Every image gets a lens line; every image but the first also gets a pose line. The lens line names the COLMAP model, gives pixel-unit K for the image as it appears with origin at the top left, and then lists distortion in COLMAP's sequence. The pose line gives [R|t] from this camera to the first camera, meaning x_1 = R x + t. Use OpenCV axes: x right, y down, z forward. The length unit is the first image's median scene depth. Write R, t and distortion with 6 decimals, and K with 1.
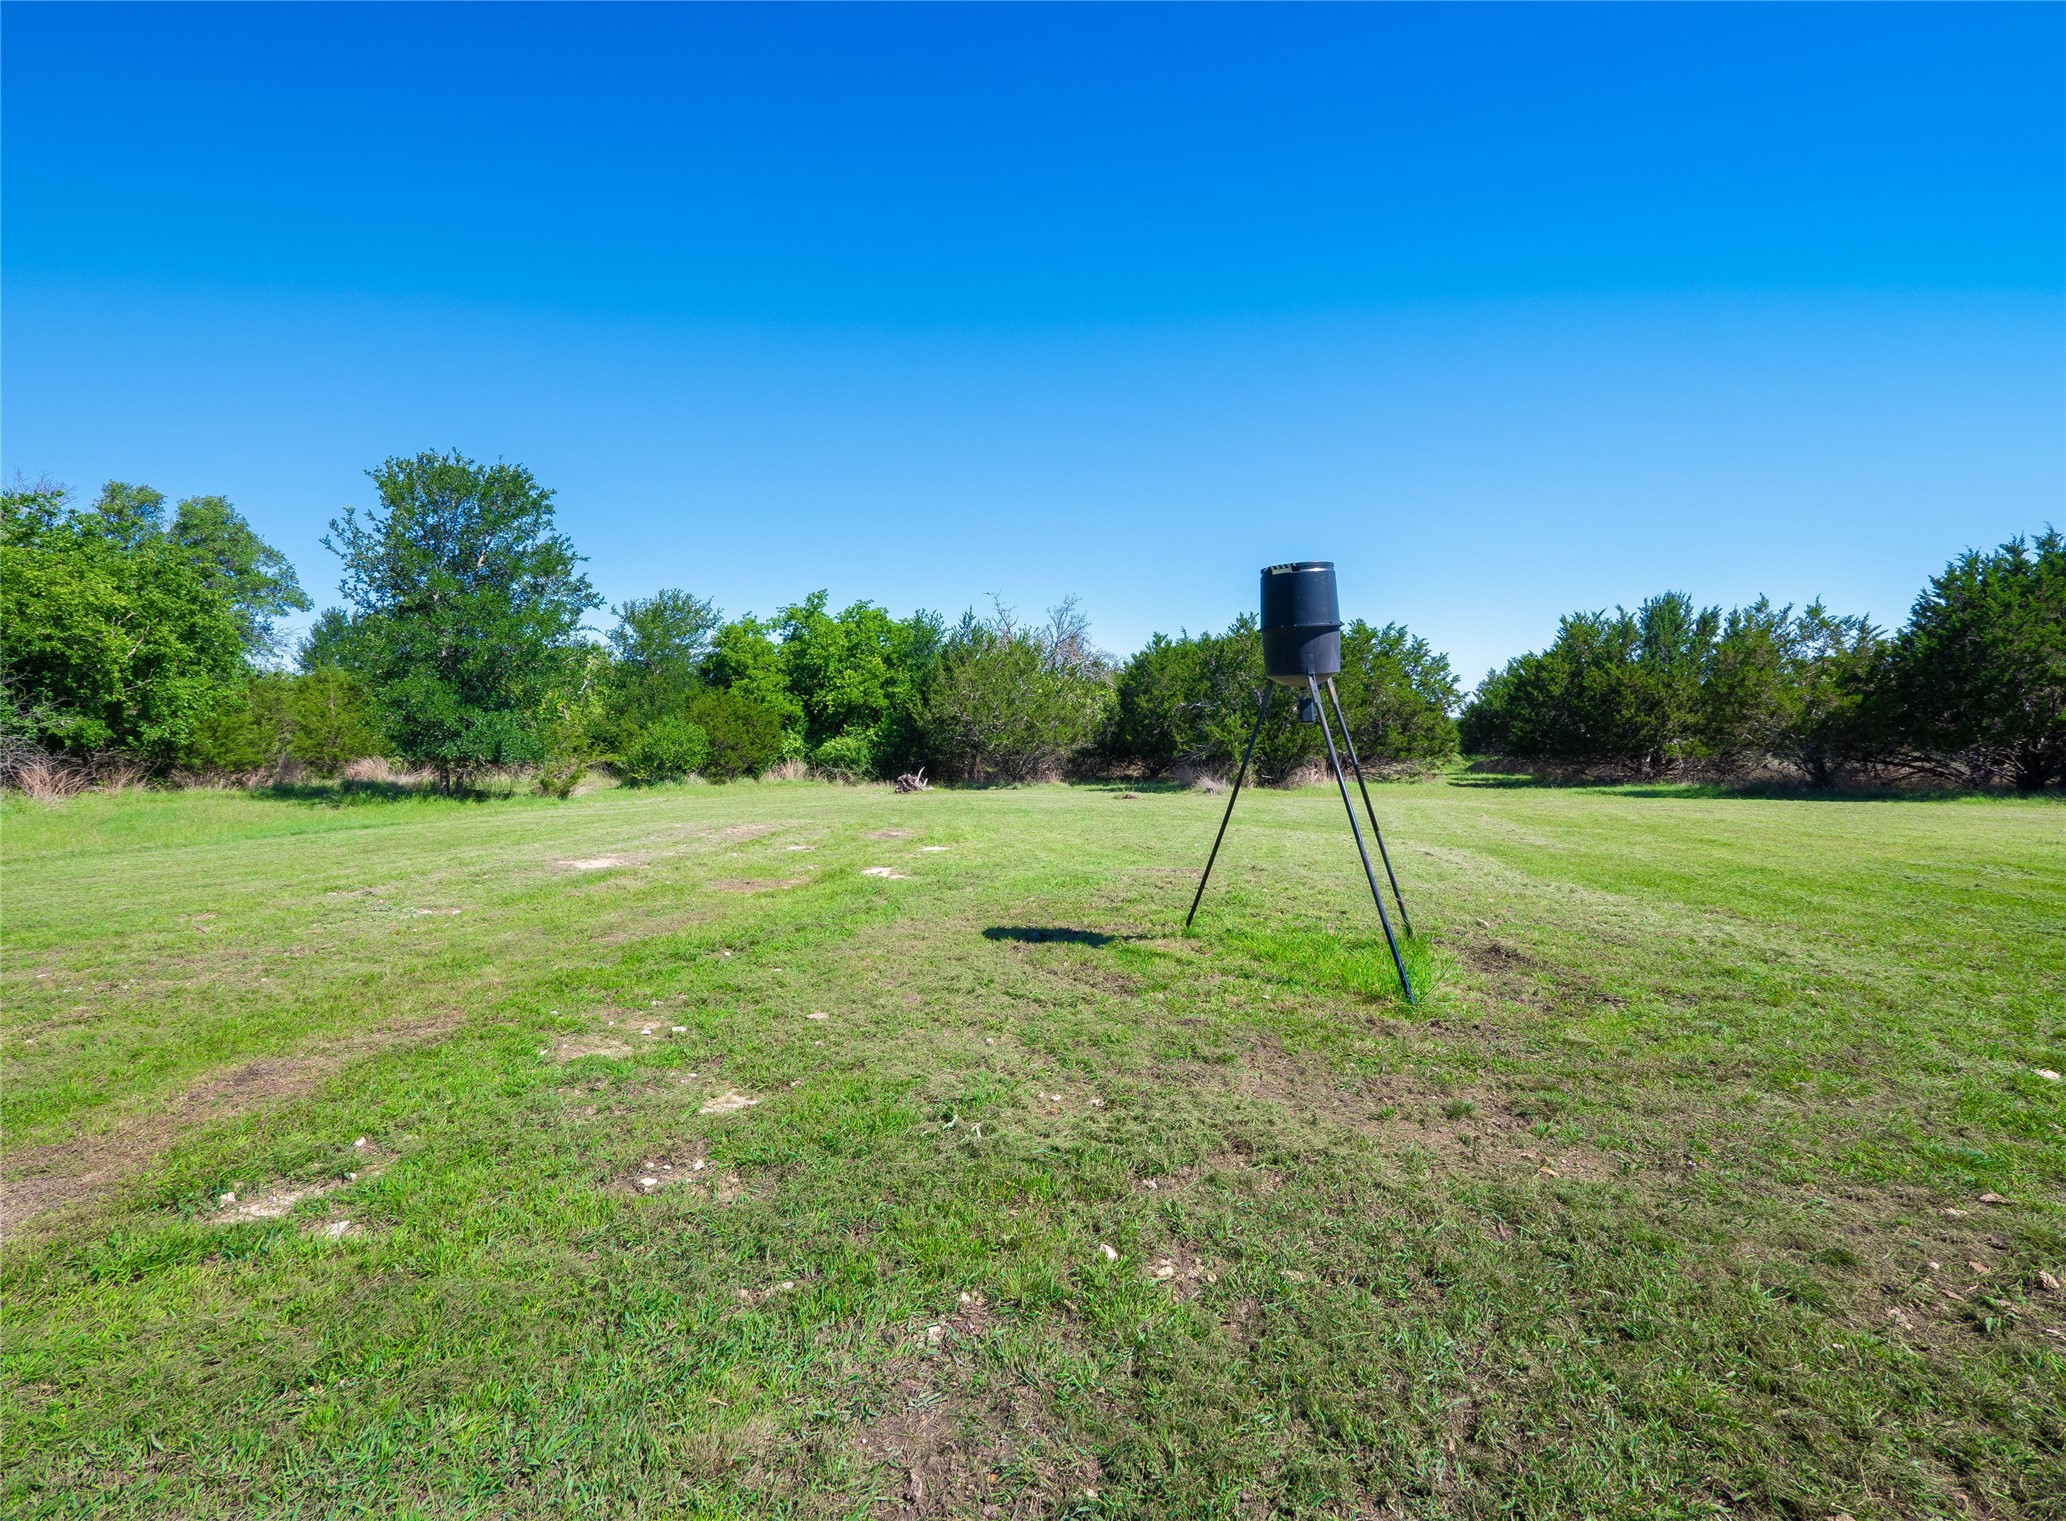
lens RADIAL K [[907.9, 0, 1026.3], [0, 907.9, 741.3], [0, 0, 1]] dist [-0.005217, -0.000432]
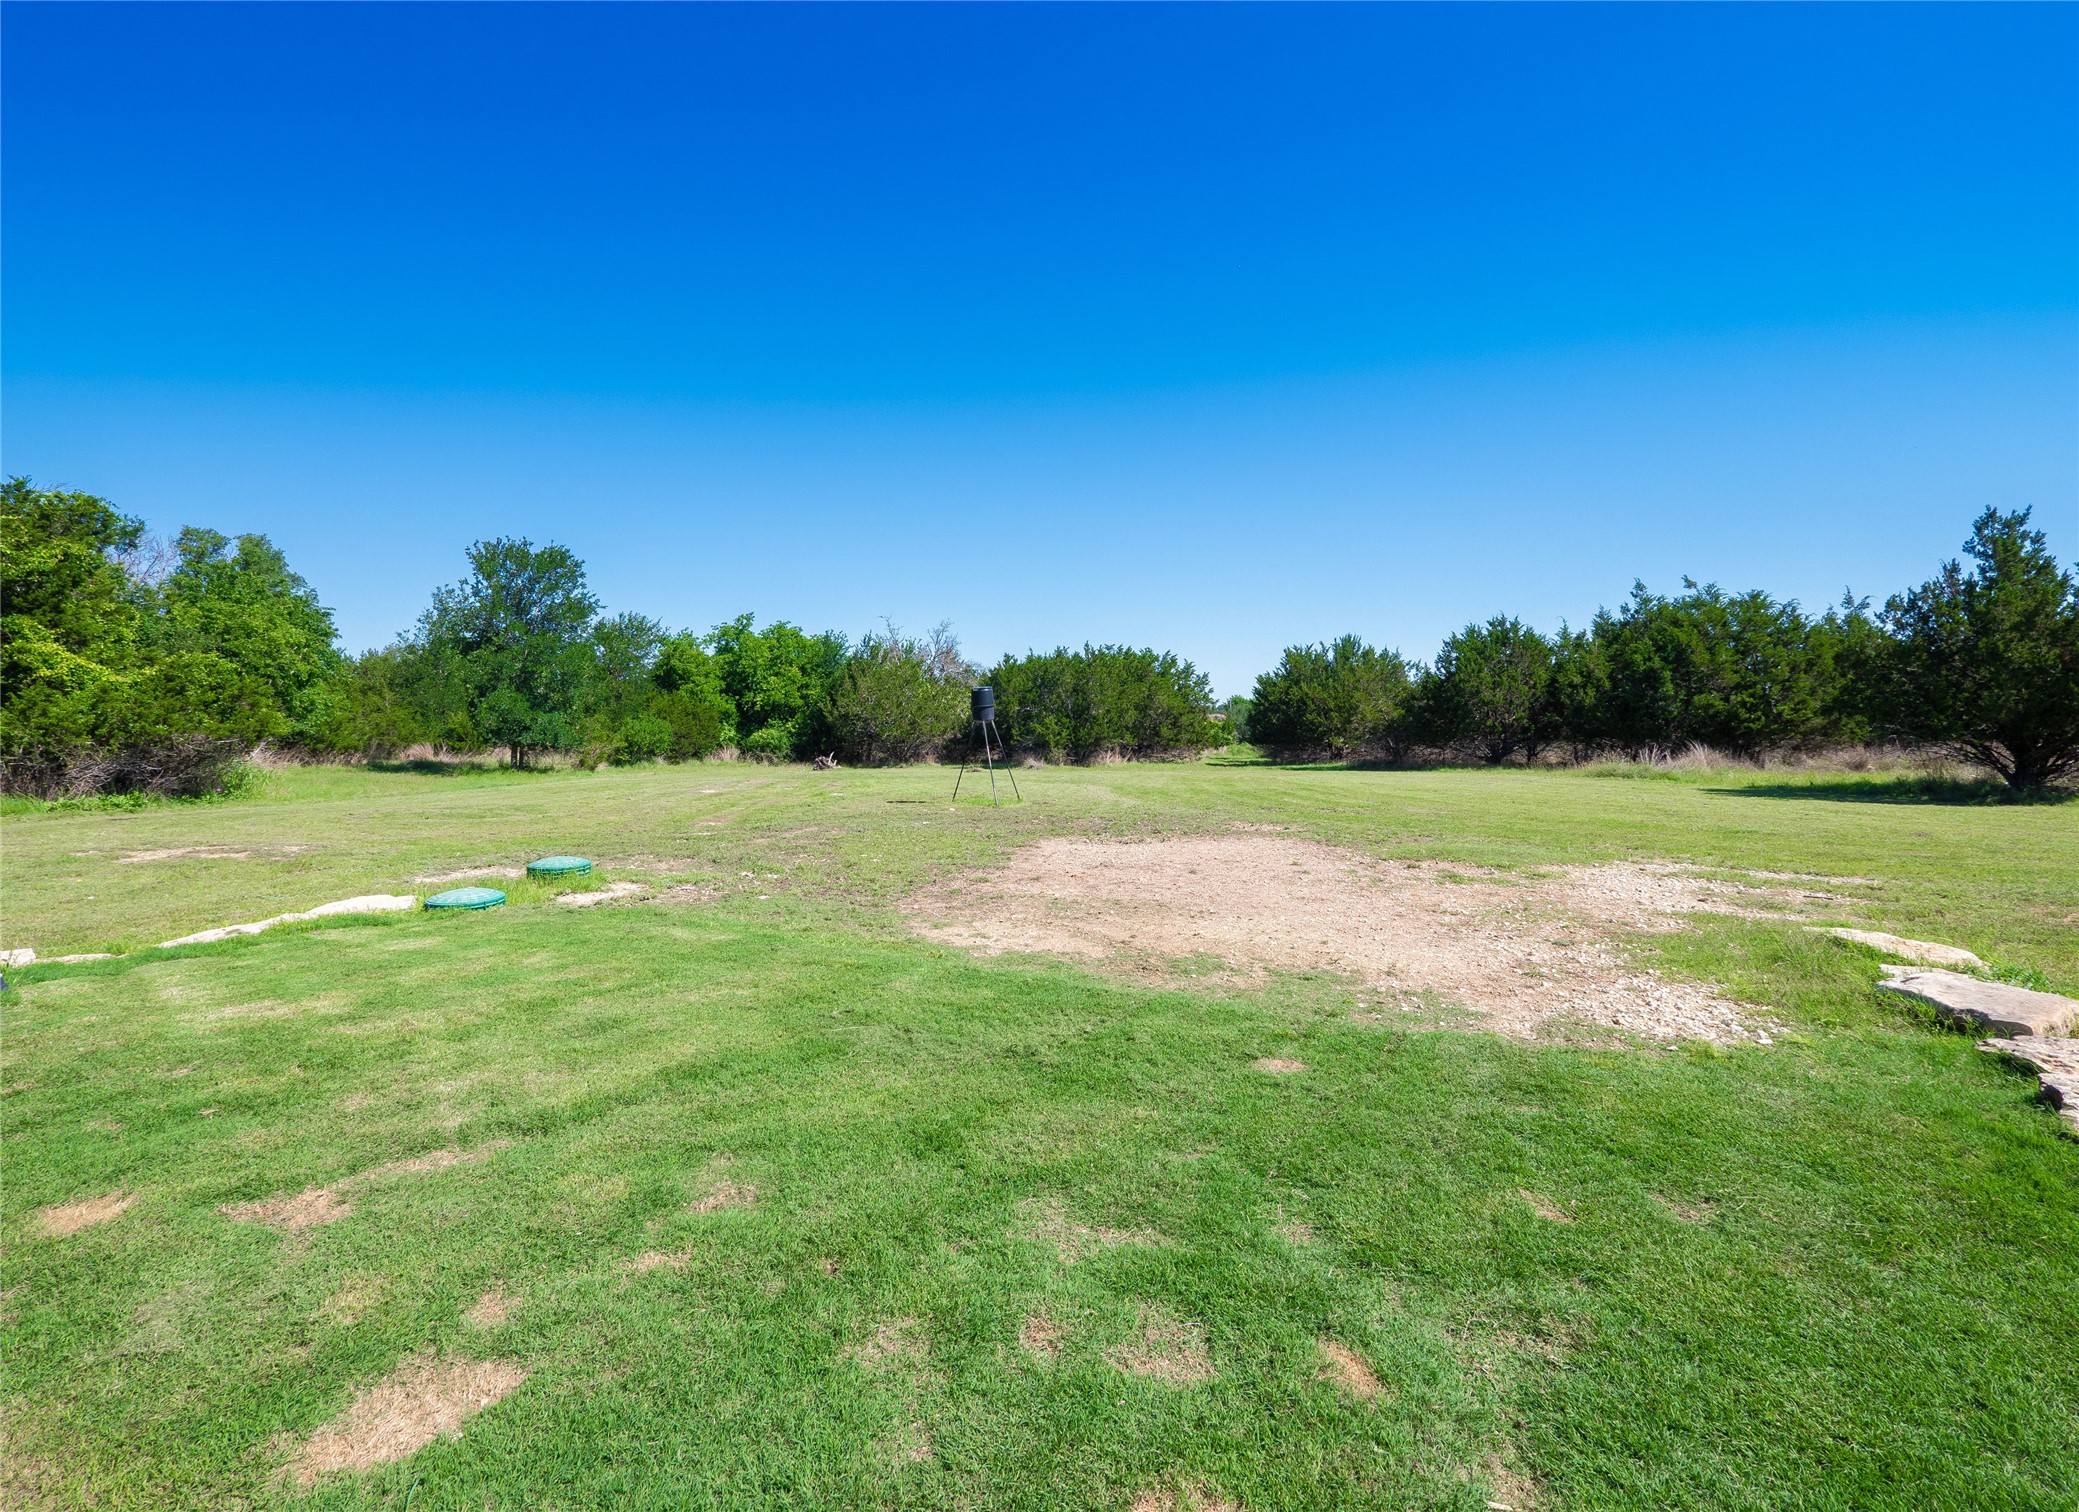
lens RADIAL K [[932.9, 0, 1040.7], [0, 932.9, 735.1], [0, 0, 1]] dist [-0.000549, -0.003752]
pose [[0.991202, 0.003610, 0.132307, 0.009117], [-0.004456, 0.999971, 0.006102, -0.006624], [-0.132281, -0.006638, 0.991190, -0.438261]]
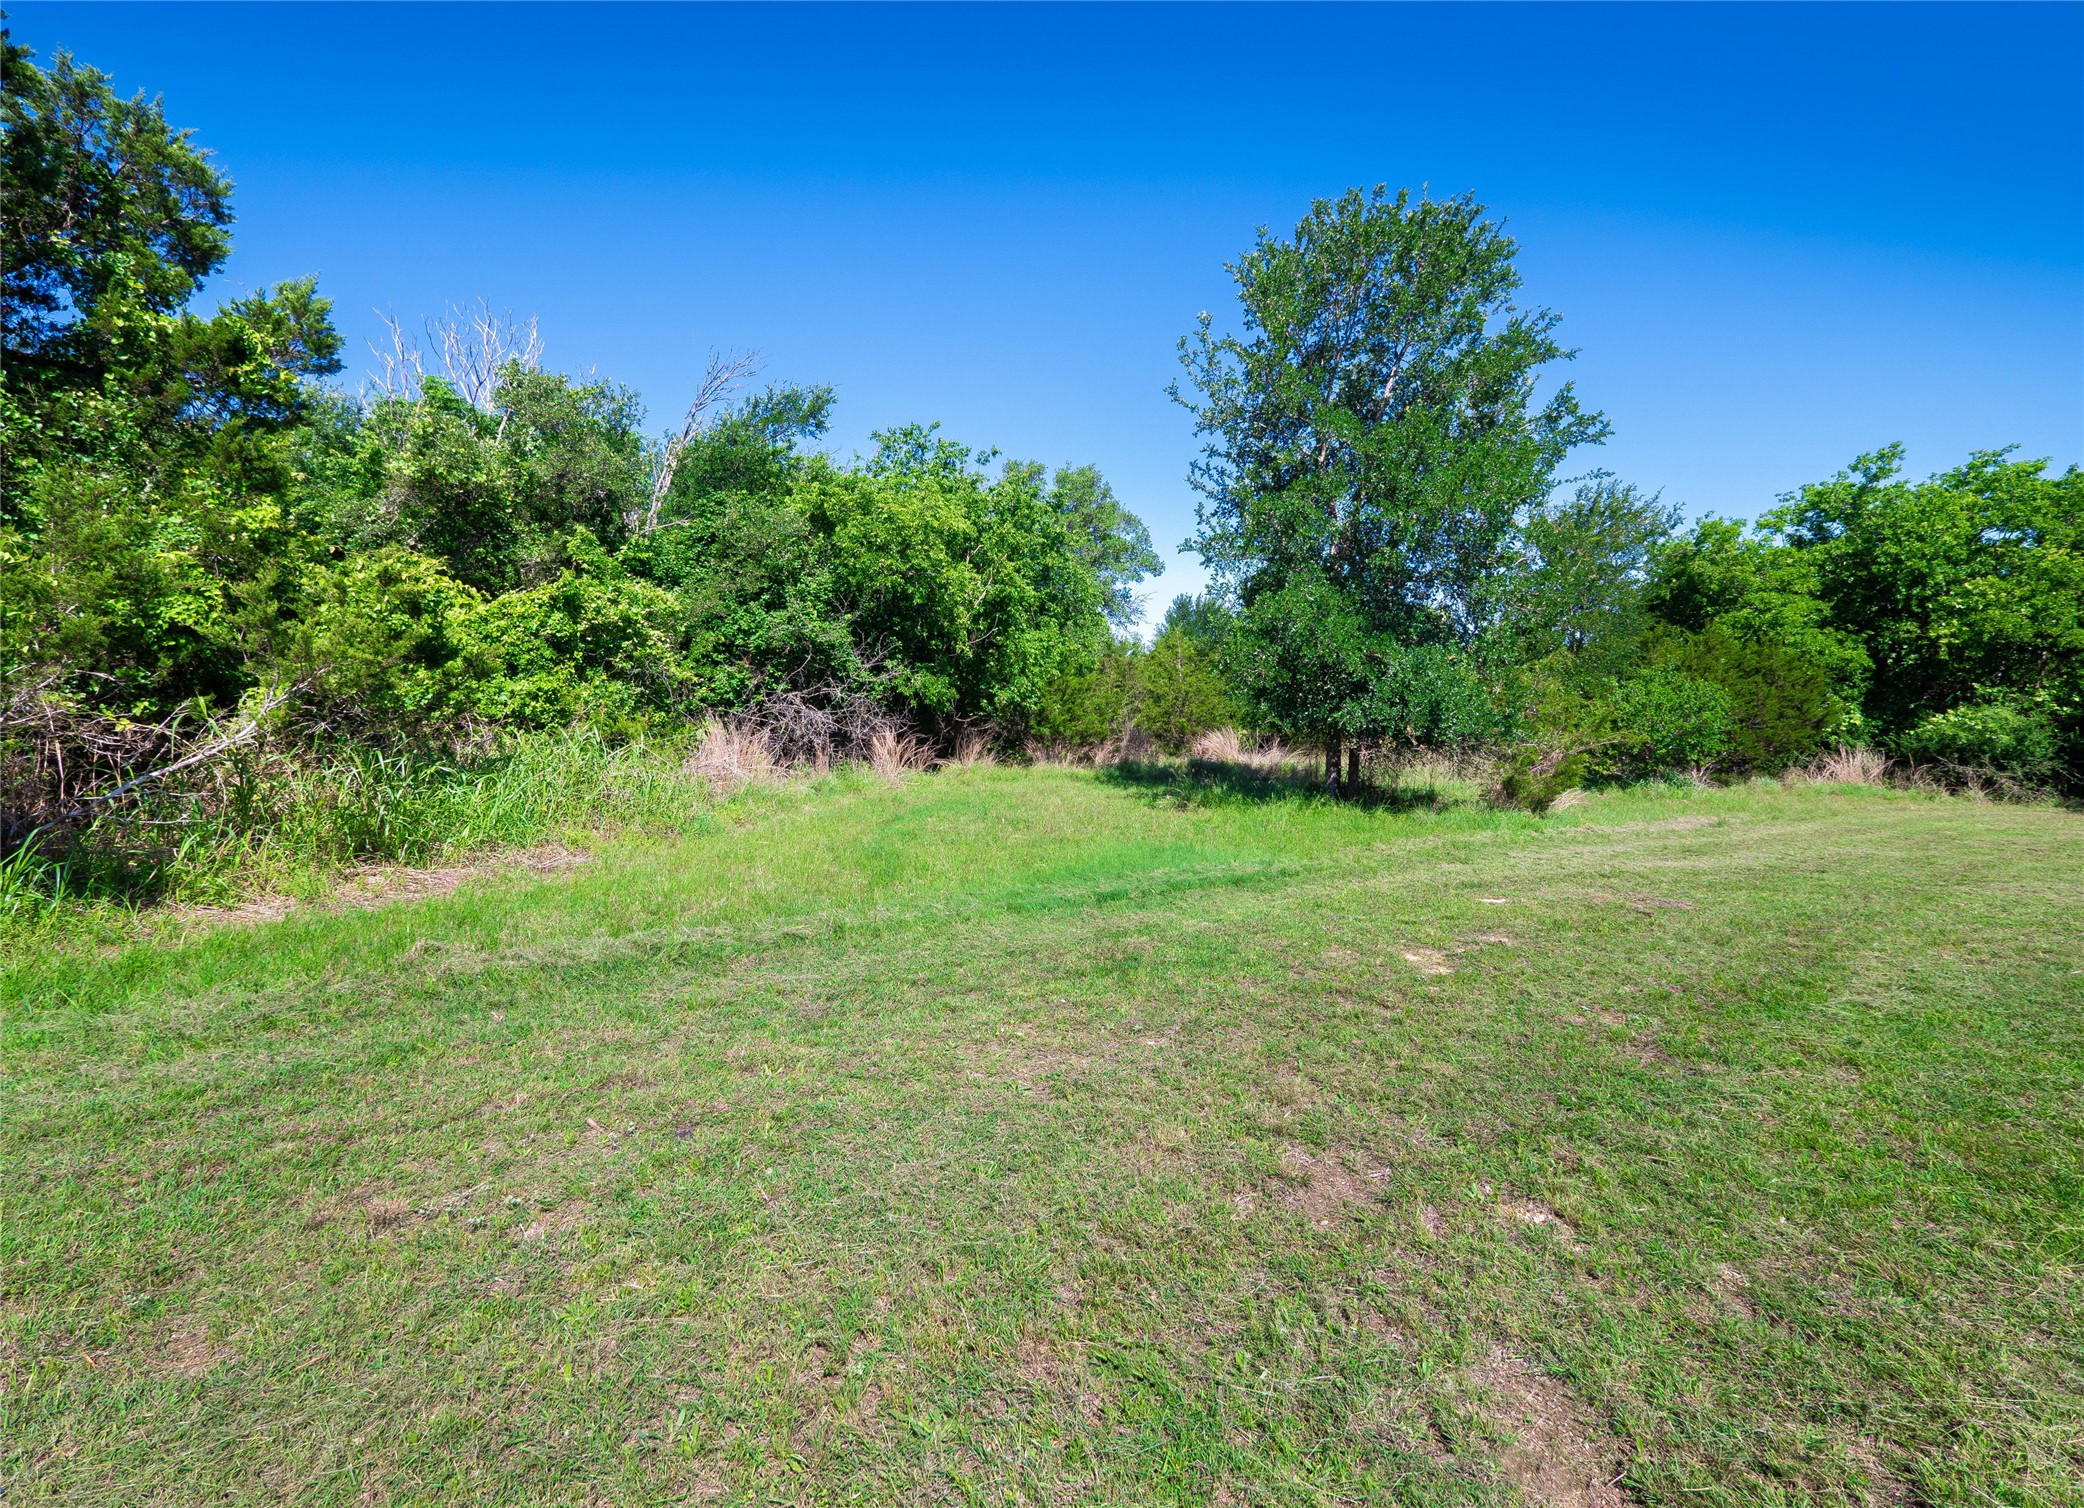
lens RADIAL K [[844.8, 0, 1052.4], [0, 844.8, 714.1], [0, 0, 1]] dist [0.001340, -0.000118]
pose [[0.692771, 0.000117, -0.721157, -0.259045], [-0.008341, 0.999934, -0.007851, 0.009265], [0.721109, 0.011454, 0.692727, 0.340043]]
